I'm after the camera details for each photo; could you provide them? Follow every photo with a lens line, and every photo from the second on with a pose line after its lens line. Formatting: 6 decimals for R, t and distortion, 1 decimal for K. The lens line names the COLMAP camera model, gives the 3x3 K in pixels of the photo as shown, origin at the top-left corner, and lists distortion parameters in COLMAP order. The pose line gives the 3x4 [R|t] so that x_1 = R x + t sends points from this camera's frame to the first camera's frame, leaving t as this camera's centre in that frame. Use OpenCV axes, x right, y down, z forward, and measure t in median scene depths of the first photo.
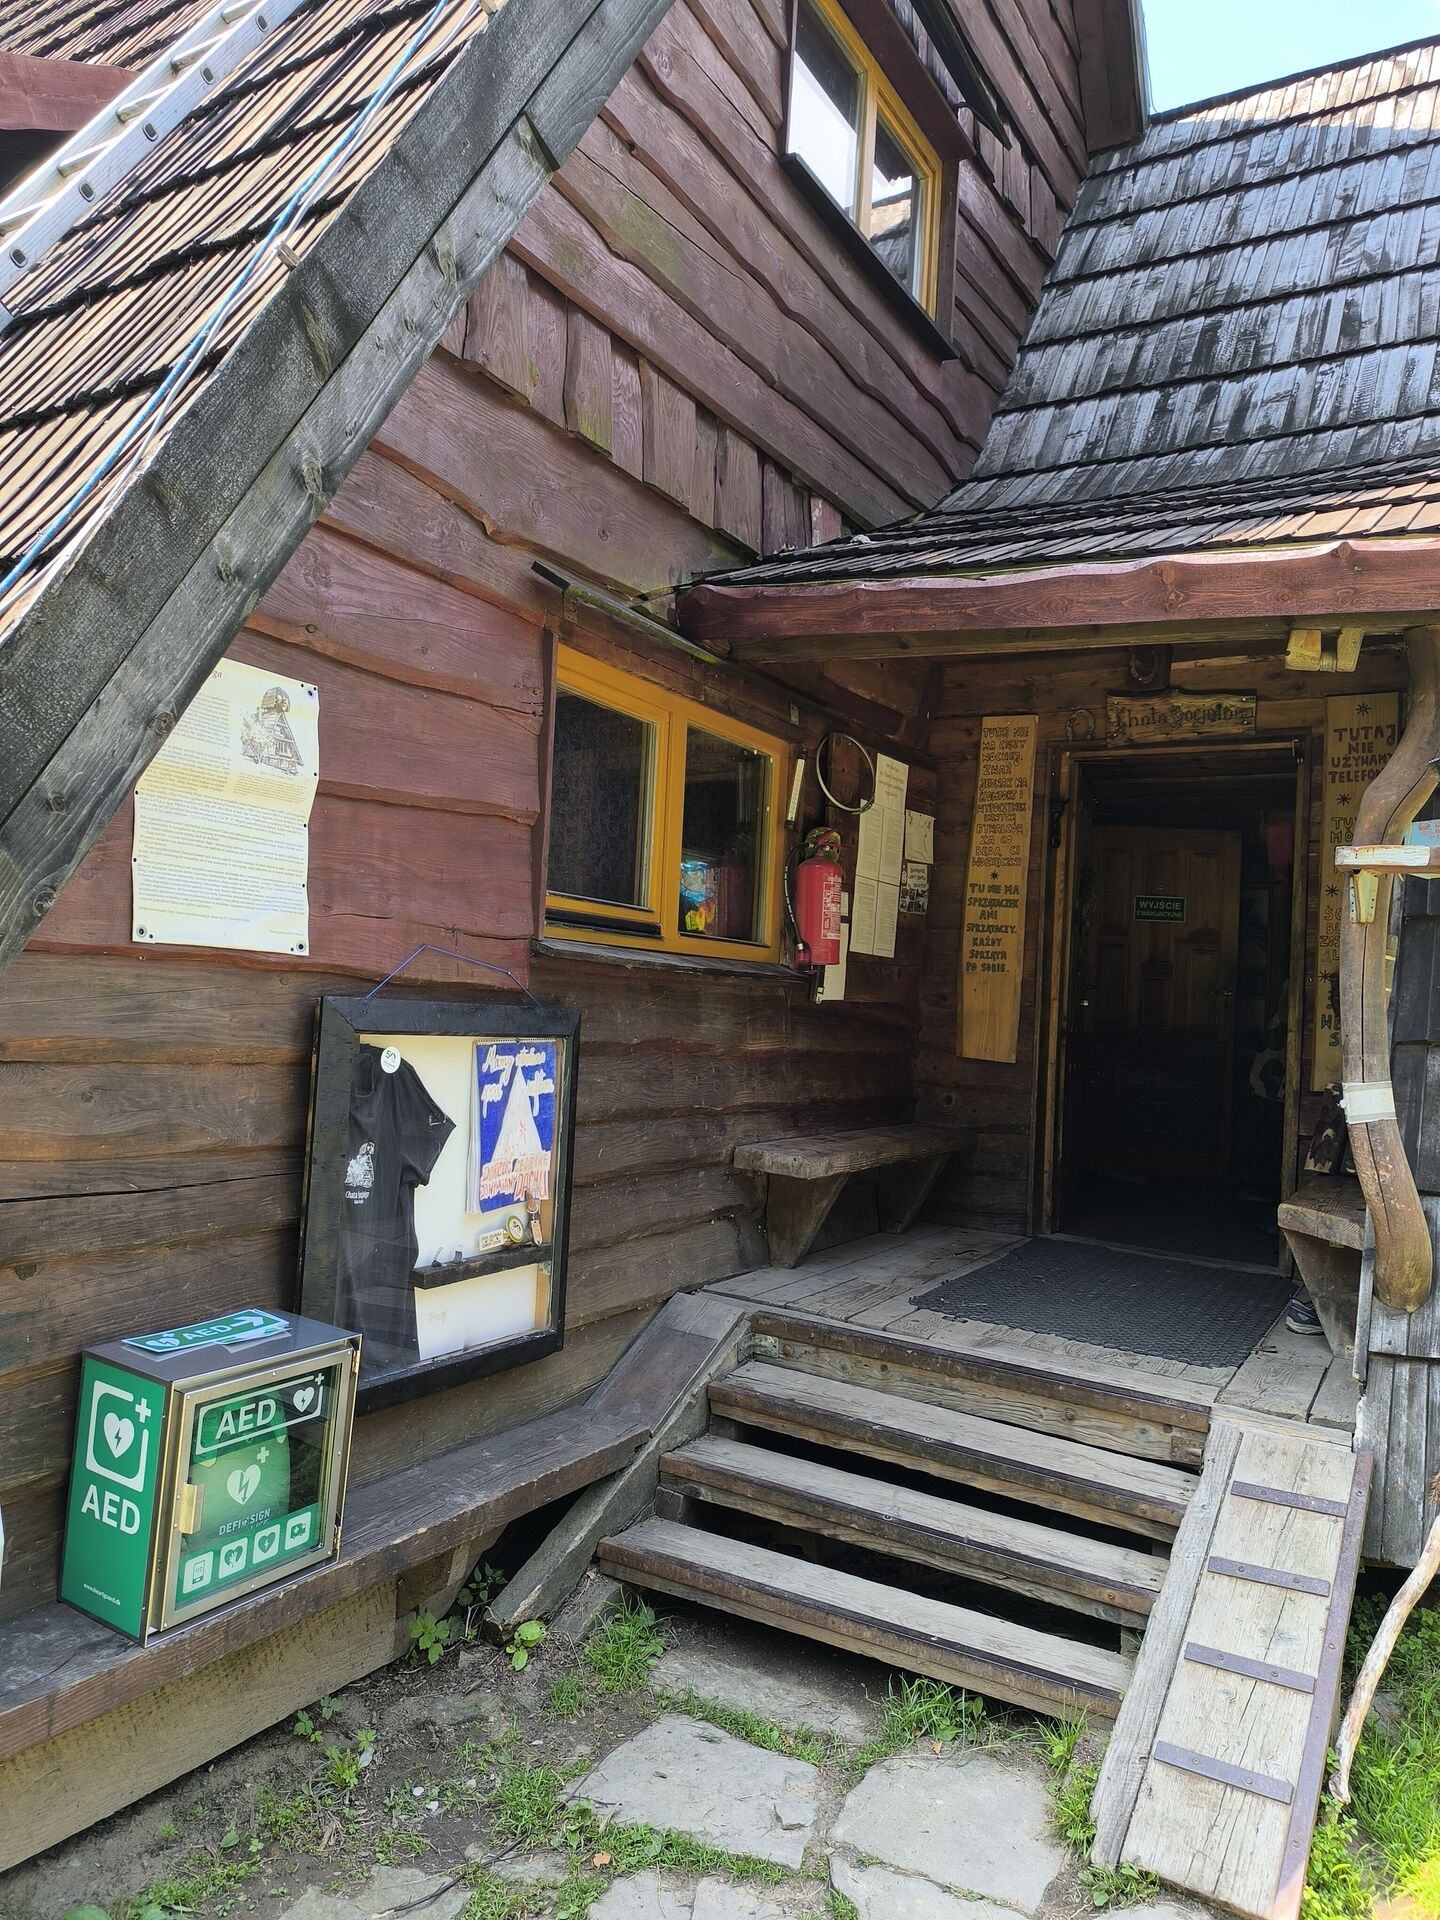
lens RADIAL K [[1321.8, 0, 720.0], [0, 1321.8, 960.0], [0, 0, 1]] dist [0.085830, -0.175996]
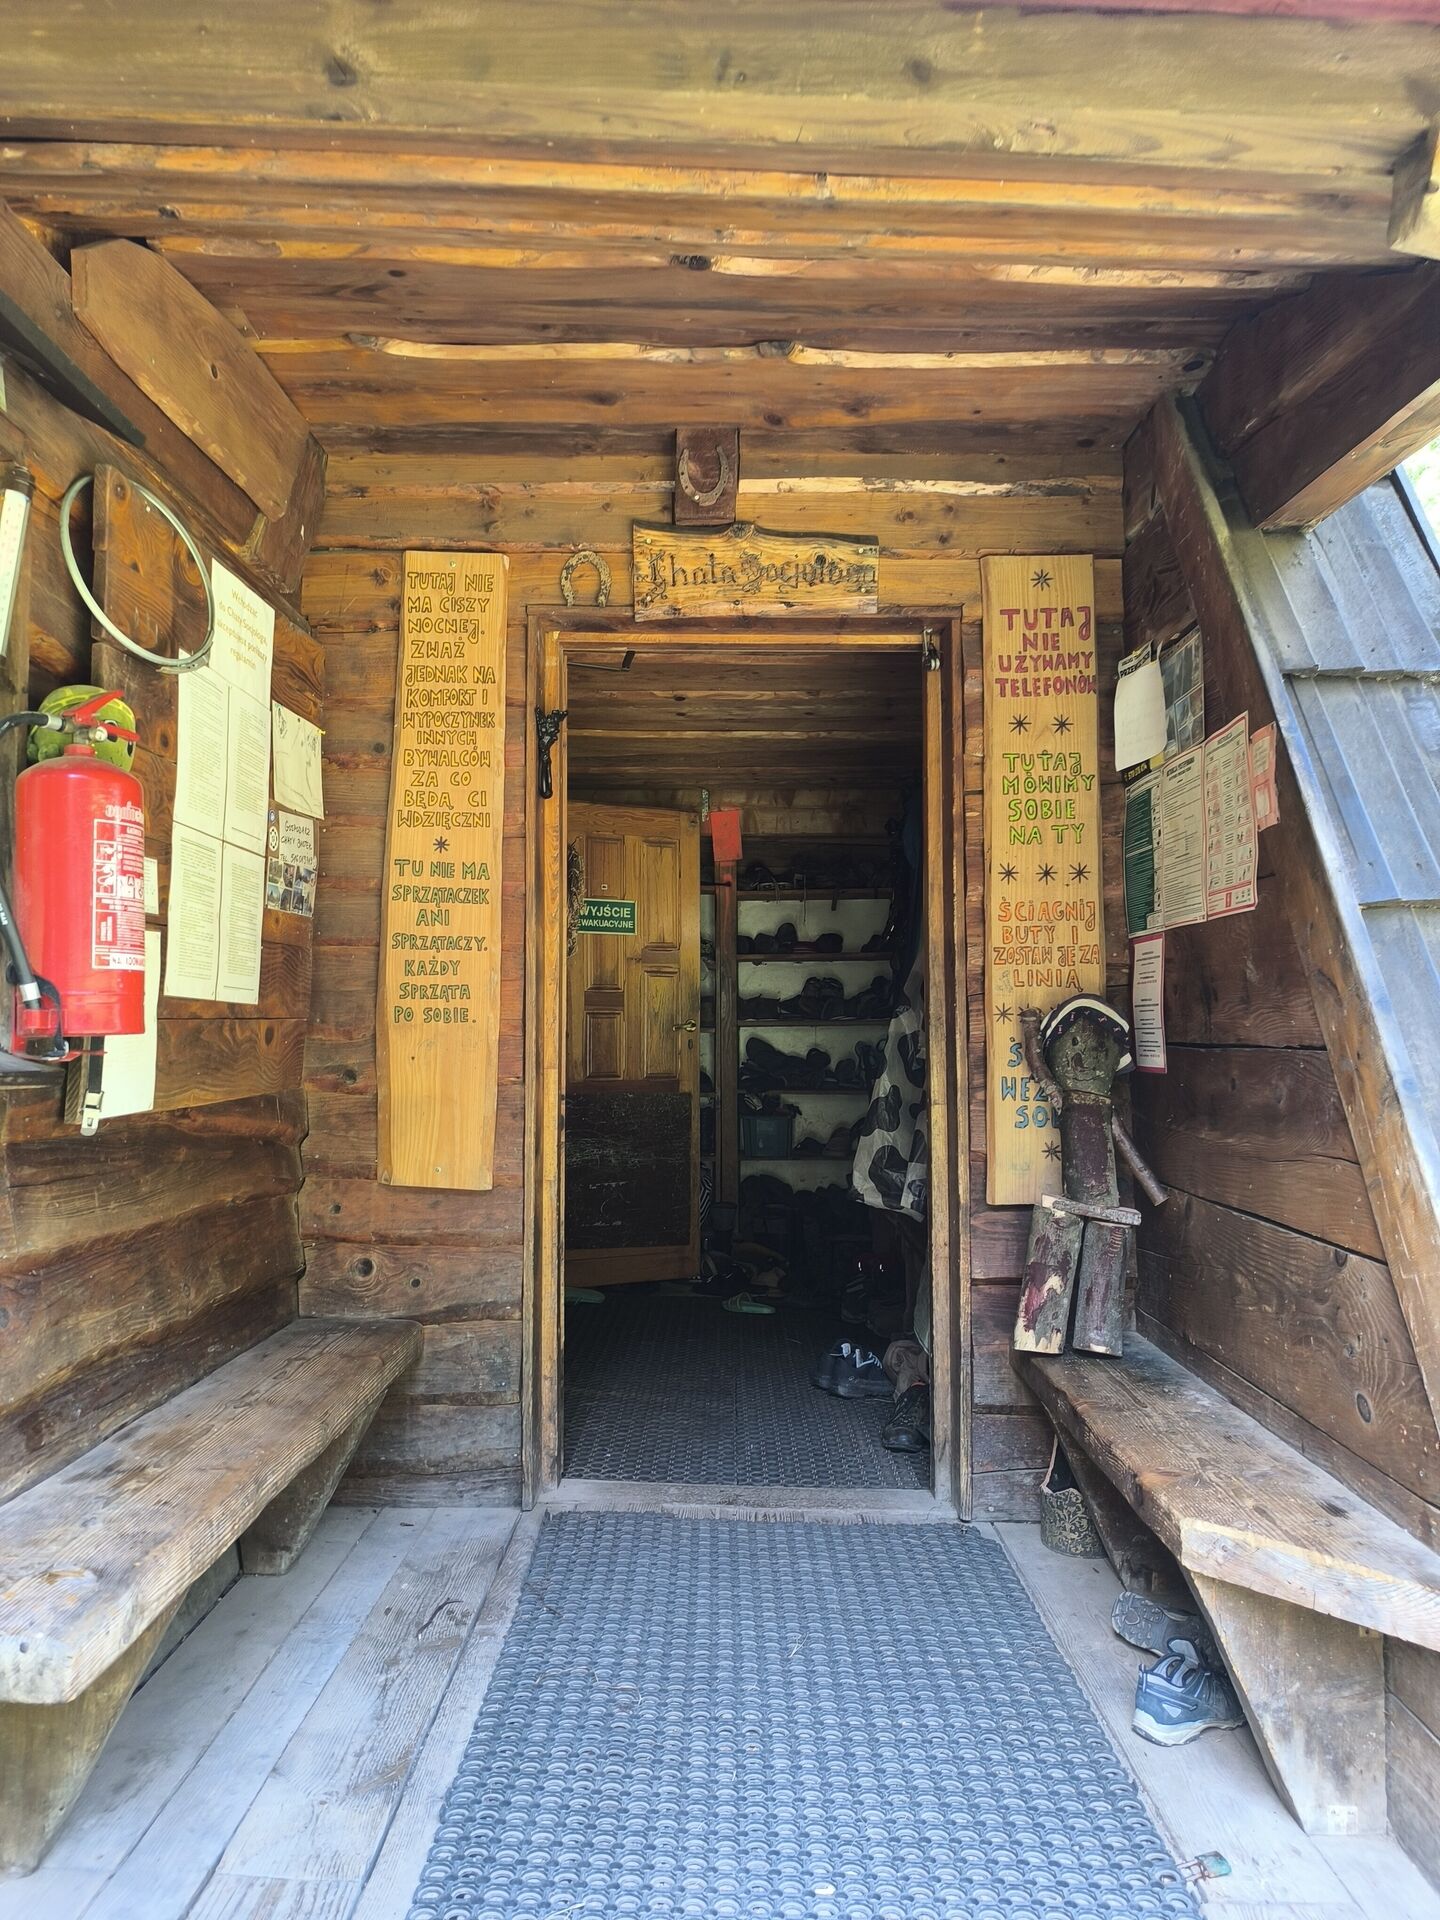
lens RADIAL K [[1334.3, 0, 711.0], [0, 1334.3, 990.3], [0, 0, 1]] dist [0.057686, -0.060687]
pose [[0.872231, -0.028299, 0.488276, 0.036277], [0.024830, 0.999599, 0.013578, -0.009336], [-0.488464, 0.000281, 0.872584, 0.489868]]
